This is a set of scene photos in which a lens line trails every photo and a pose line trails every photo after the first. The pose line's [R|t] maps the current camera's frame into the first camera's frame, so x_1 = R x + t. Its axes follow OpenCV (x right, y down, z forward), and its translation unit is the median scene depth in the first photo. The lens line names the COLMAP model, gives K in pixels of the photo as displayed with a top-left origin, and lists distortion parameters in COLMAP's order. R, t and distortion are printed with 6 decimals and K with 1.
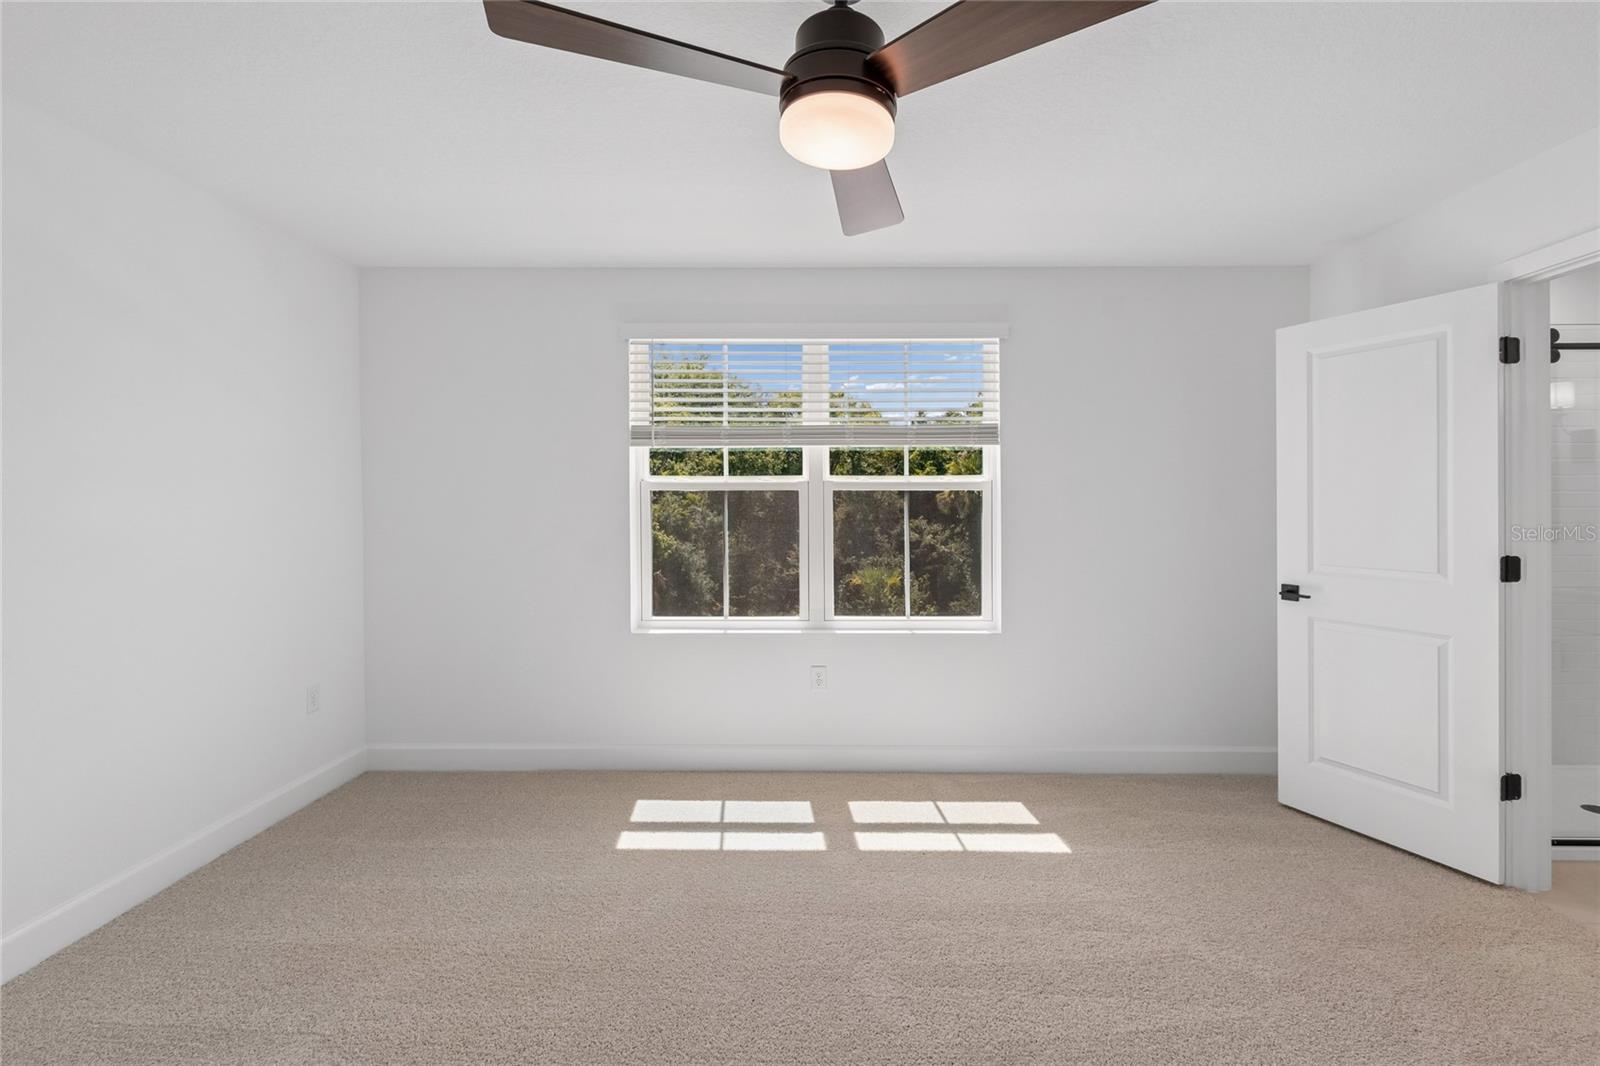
lens RADIAL K [[736.0, 0, 793.8], [0, 736.0, 501.2], [0, 0, 1]] dist [0.010537, 0.000152]
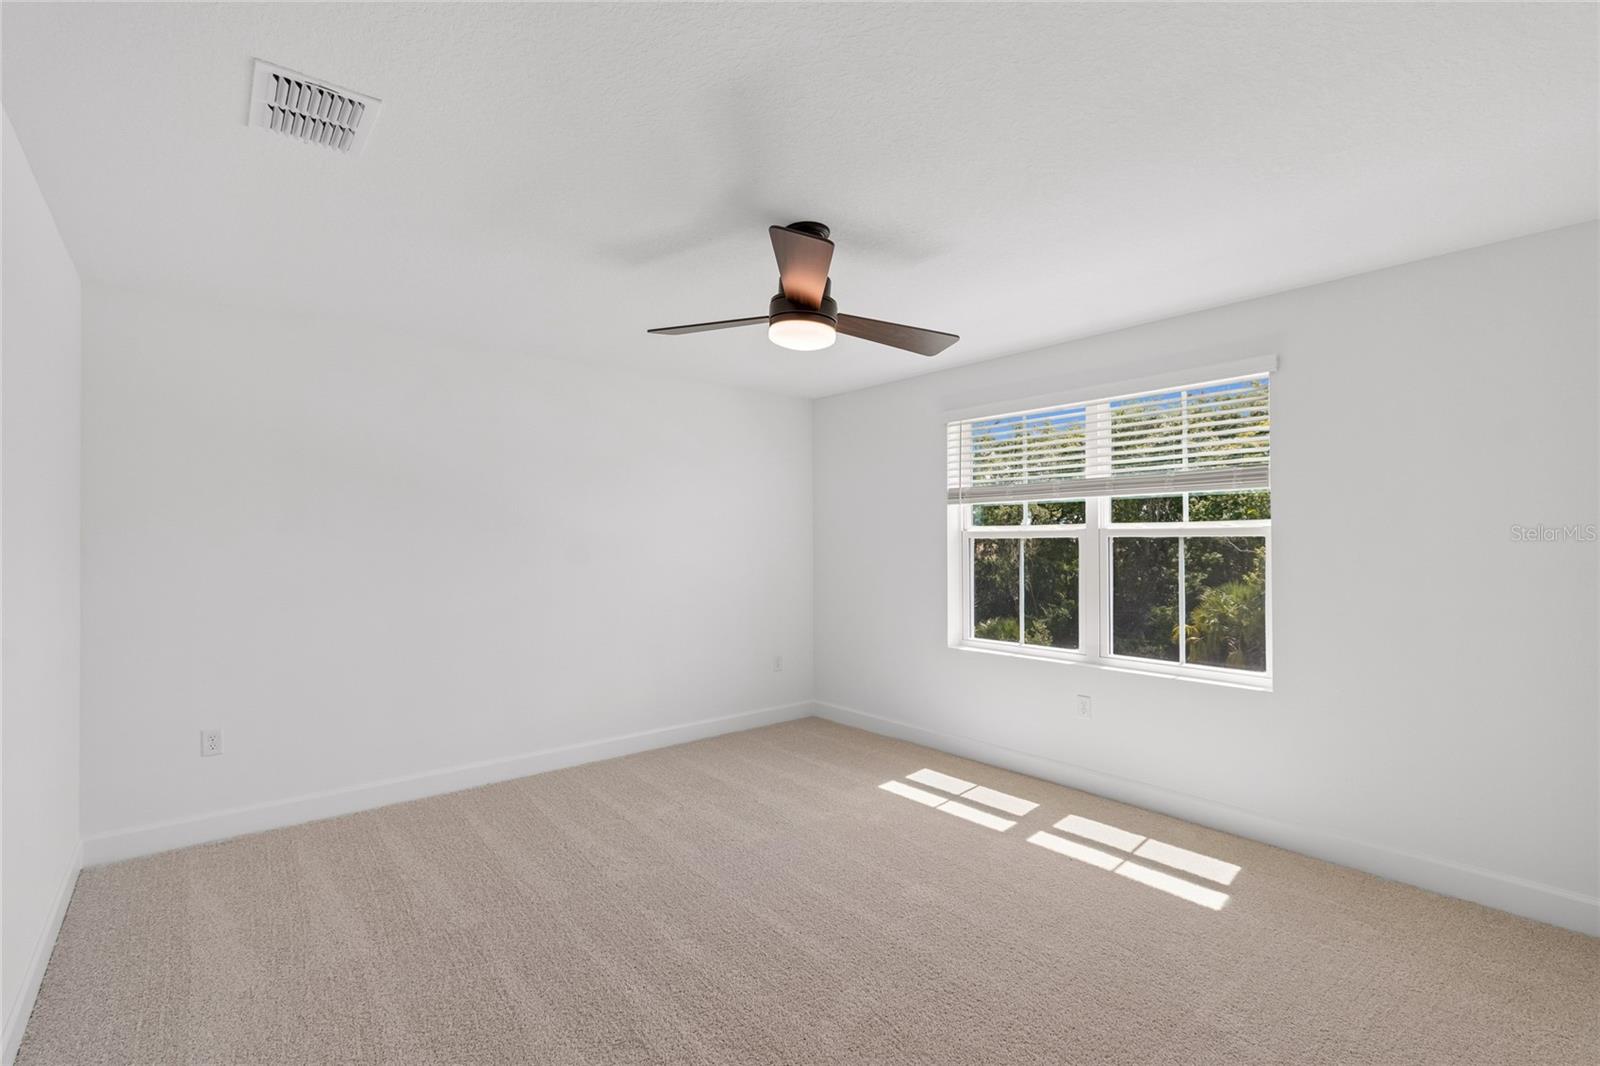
lens RADIAL K [[679.5, 0, 797.7], [0, 679.5, 543.7], [0, 0, 1]] dist [0.000023, 0.000043]
pose [[0.665946, 0.000086, -0.746000, 0.491626], [-0.004468, 0.999983, -0.003874, 0.000648], [0.745987, 0.005913, 0.665934, -0.003075]]
